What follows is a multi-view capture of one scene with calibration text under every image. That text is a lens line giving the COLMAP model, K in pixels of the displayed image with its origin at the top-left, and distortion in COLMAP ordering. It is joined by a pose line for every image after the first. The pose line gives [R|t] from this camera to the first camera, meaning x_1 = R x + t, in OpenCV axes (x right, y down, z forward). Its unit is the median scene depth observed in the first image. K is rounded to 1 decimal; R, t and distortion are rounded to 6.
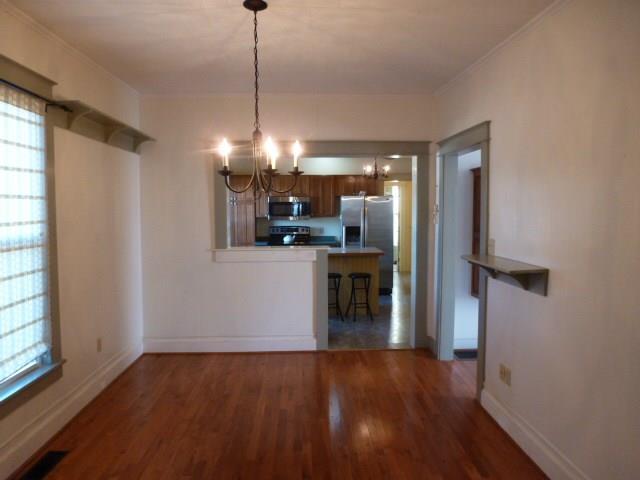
lens RADIAL K [[447.7, 0, 320.0], [0, 447.7, 240.0], [0, 0, 1]] dist [-0.052493, -0.000227]
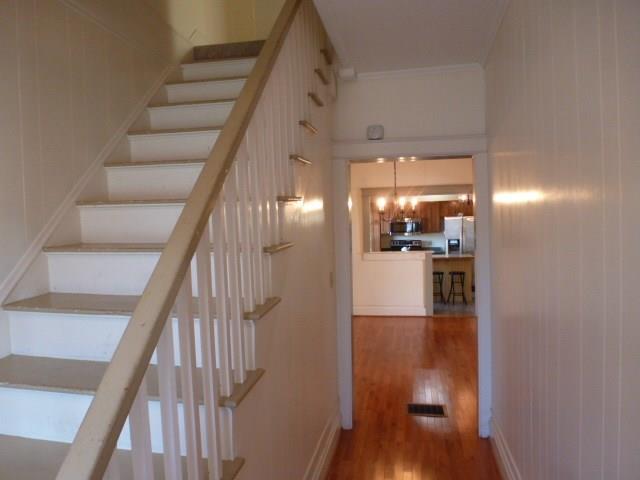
lens RADIAL K [[447.7, 0, 320.0], [0, 447.7, 240.0], [0, 0, 1]] dist [-0.052493, -0.000227]
pose [[0.969793, -0.013056, -0.243582, 0.010947], [0.003670, 0.999235, -0.038946, 0.024241], [0.243904, 0.036875, 0.969098, -0.432148]]
